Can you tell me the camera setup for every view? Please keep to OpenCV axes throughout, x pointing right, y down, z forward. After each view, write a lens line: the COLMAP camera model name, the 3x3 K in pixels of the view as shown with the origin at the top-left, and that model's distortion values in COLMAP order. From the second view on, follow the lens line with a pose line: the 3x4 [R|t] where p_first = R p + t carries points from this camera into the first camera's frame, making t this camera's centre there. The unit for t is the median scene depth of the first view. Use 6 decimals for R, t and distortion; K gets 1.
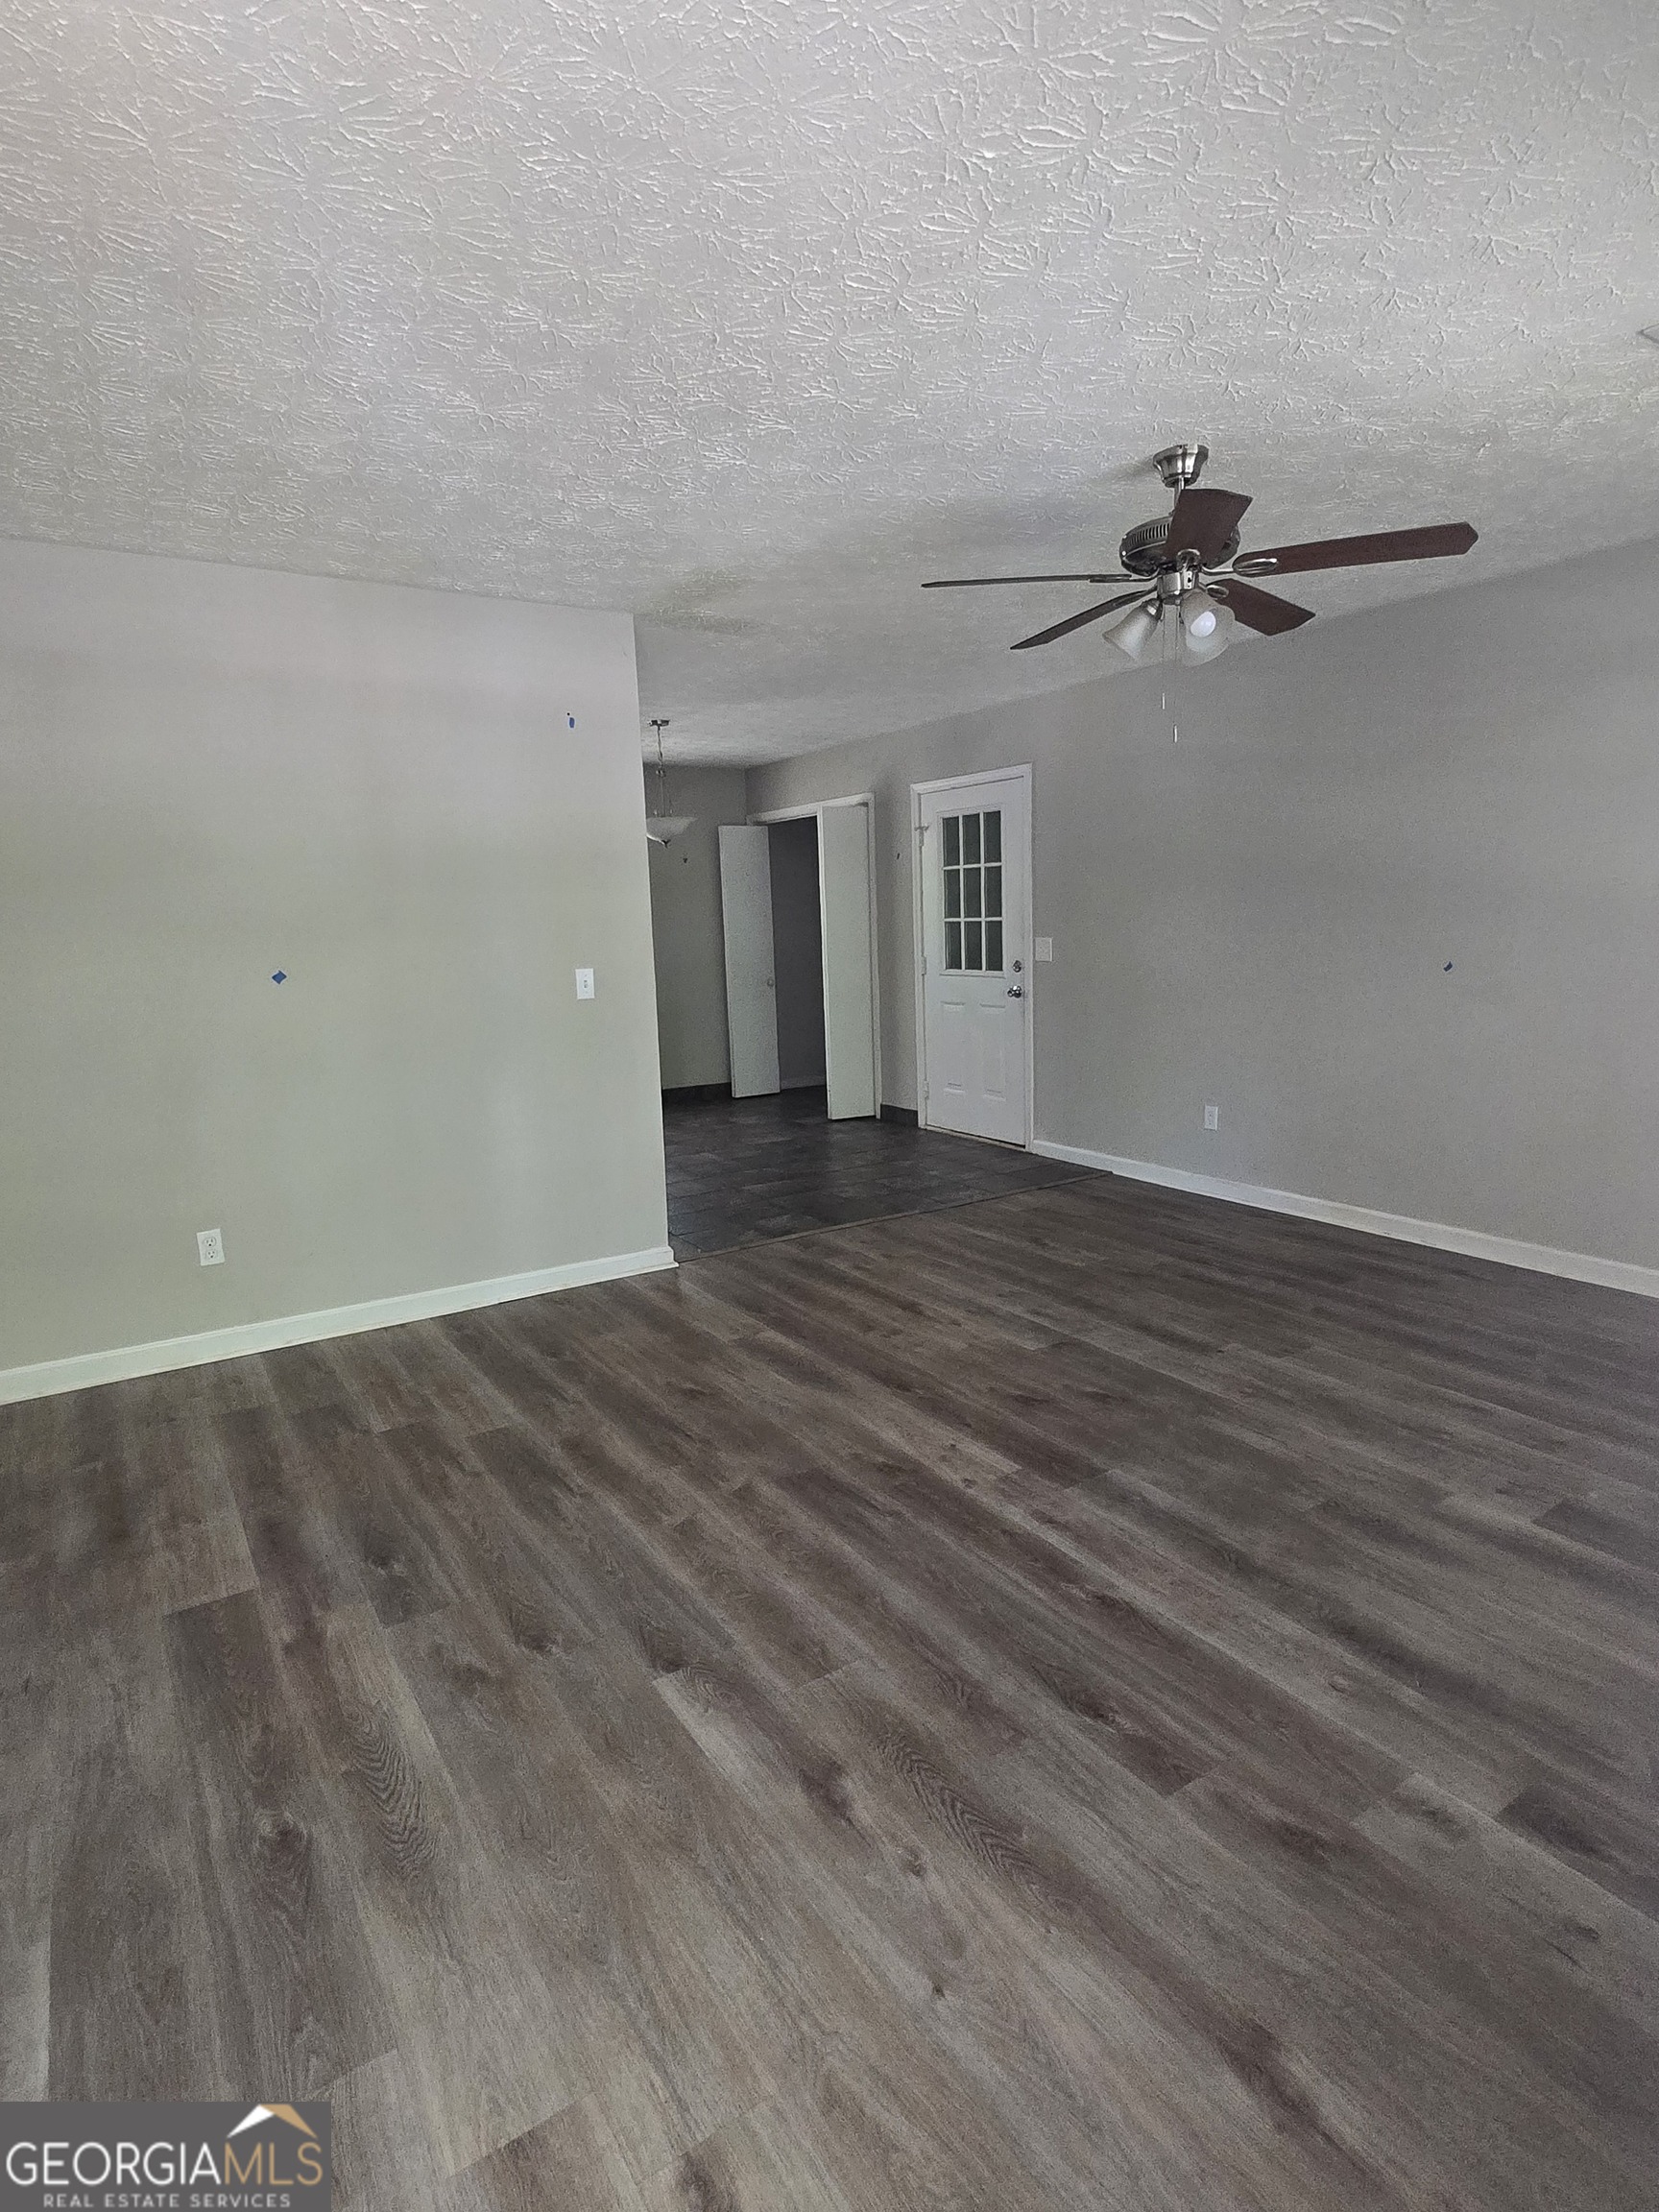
lens RADIAL K [[1172.0, 0, 835.2], [0, 1172.0, 1102.5], [0, 0, 1]] dist [0.003461, -0.002397]
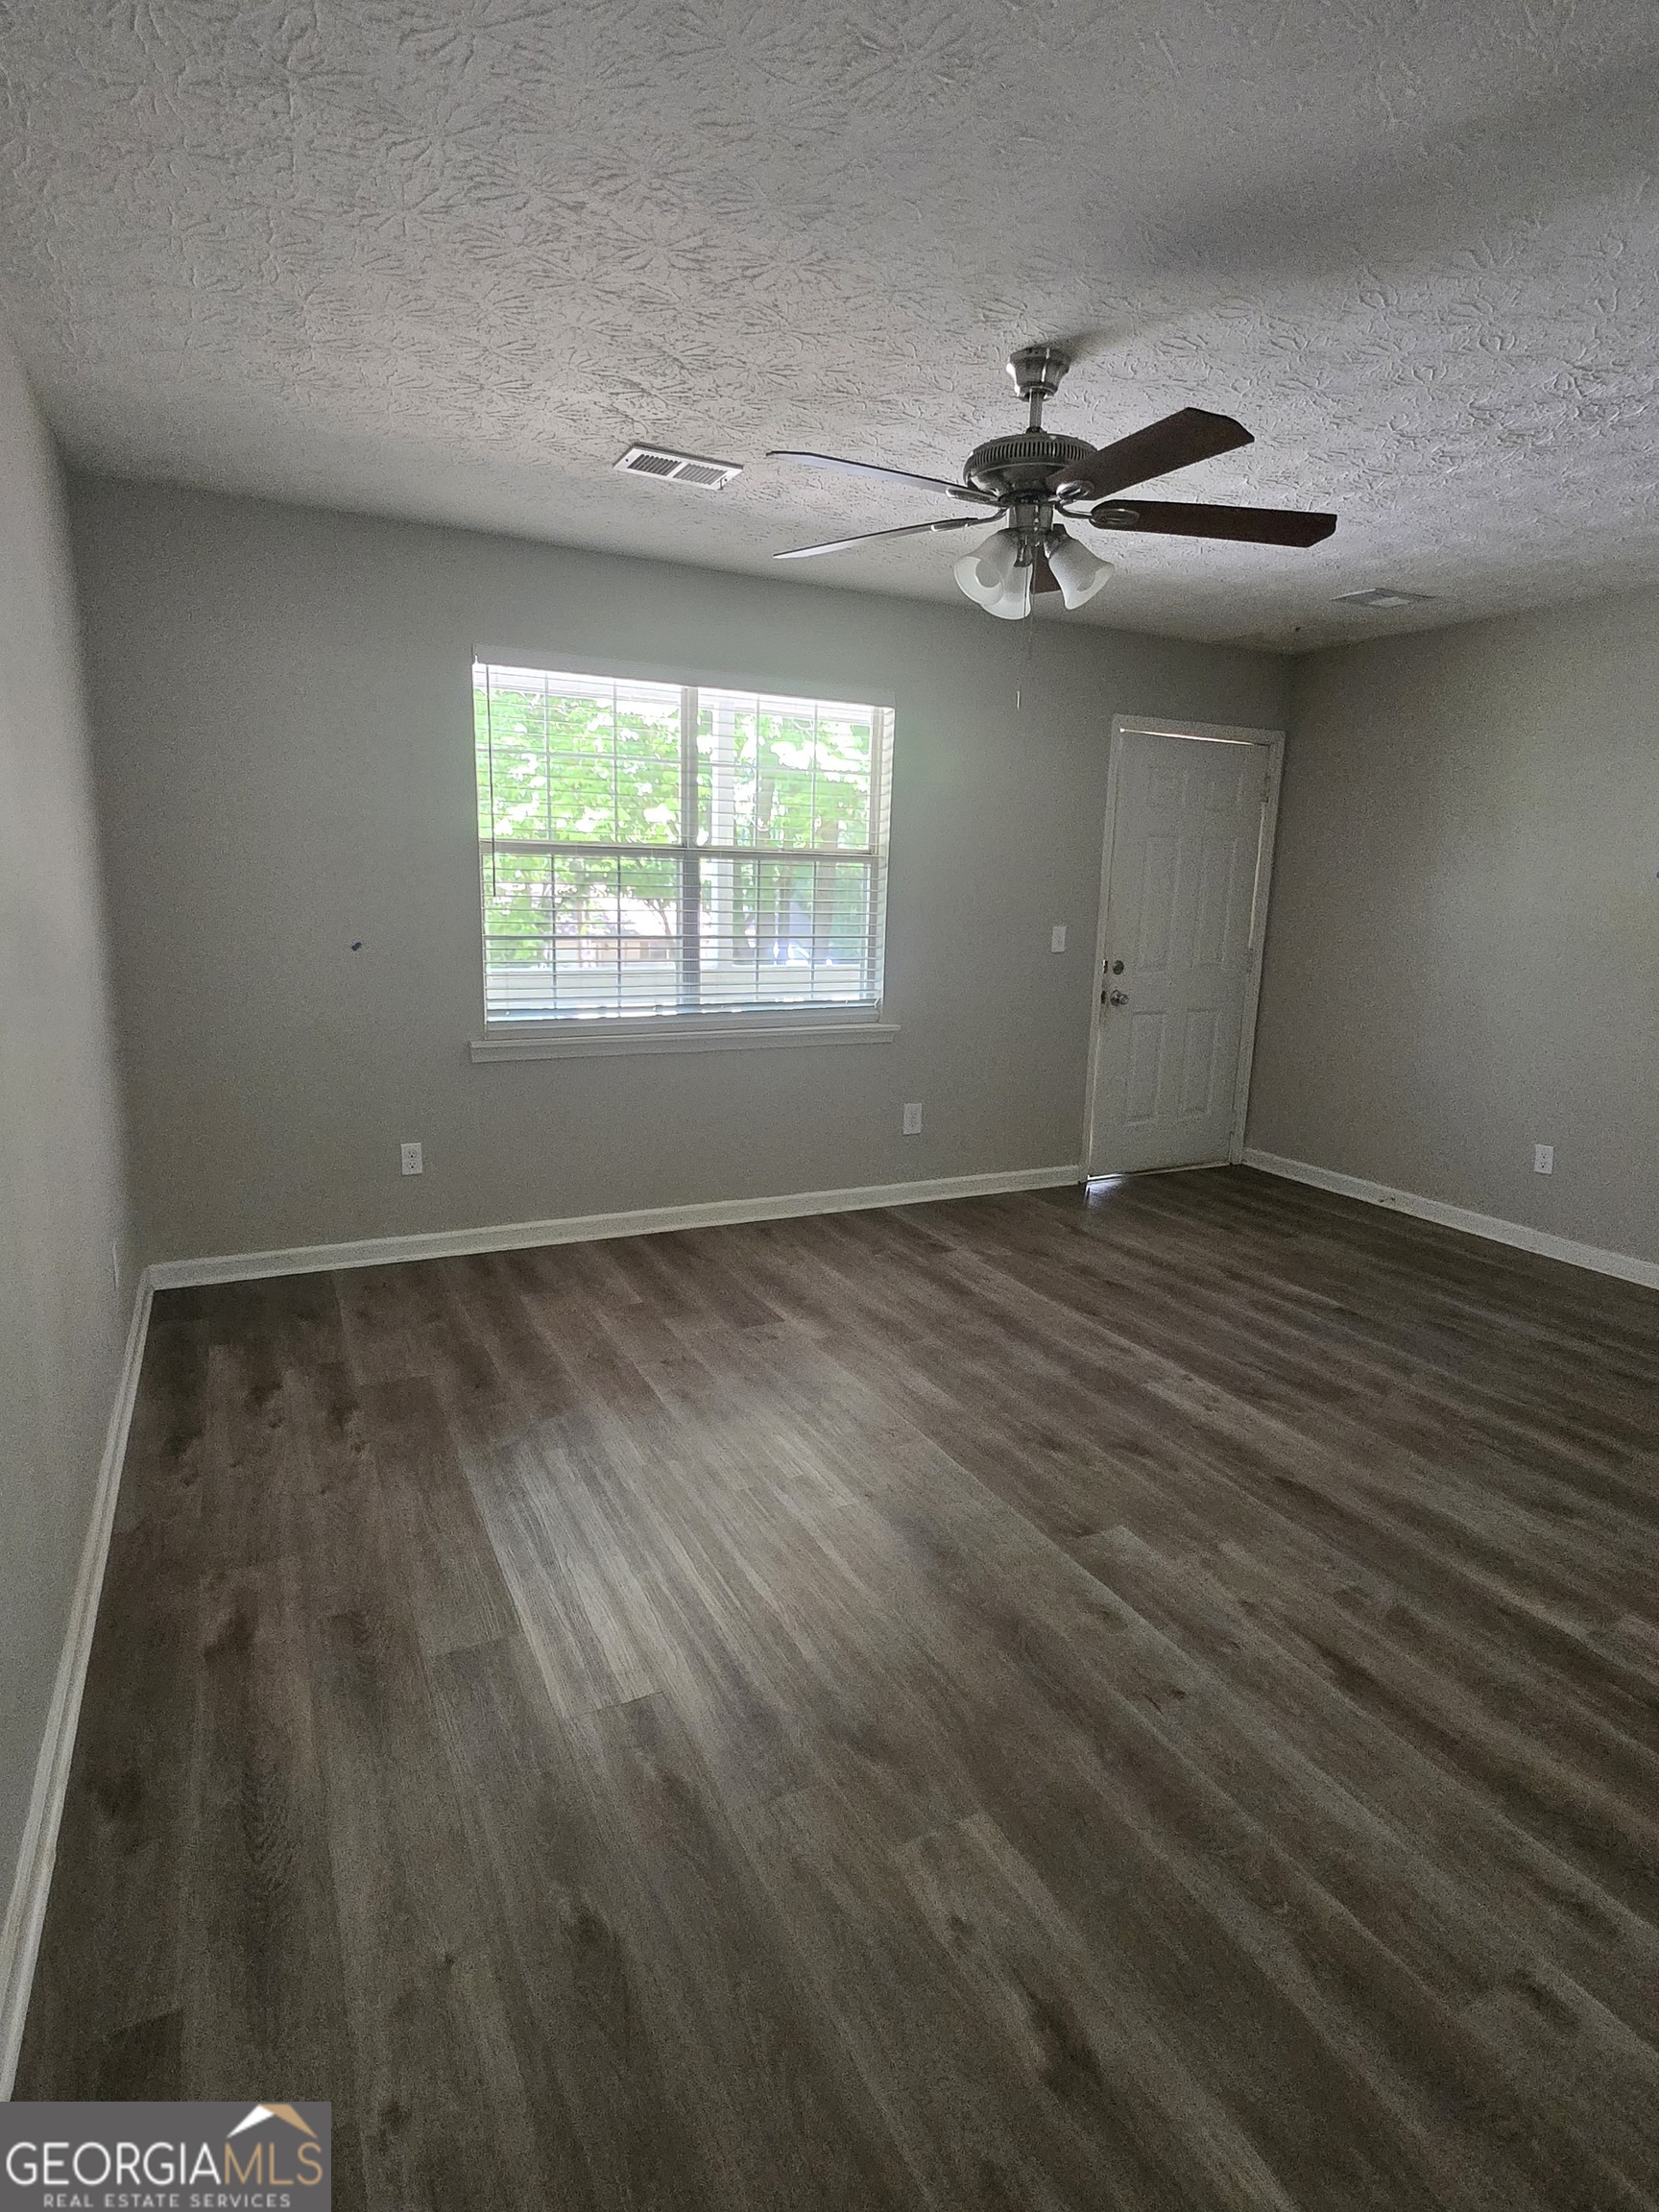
lens RADIAL K [[1172.0, 0, 833.4], [0, 1172.0, 1105.6], [0, 0, 1]] dist [0.003461, -0.002397]
pose [[-0.993920, -0.017714, 0.108671, 0.350928], [0.021028, 0.938268, 0.345269, -0.360320], [-0.108078, 0.345454, -0.932191, 2.074338]]
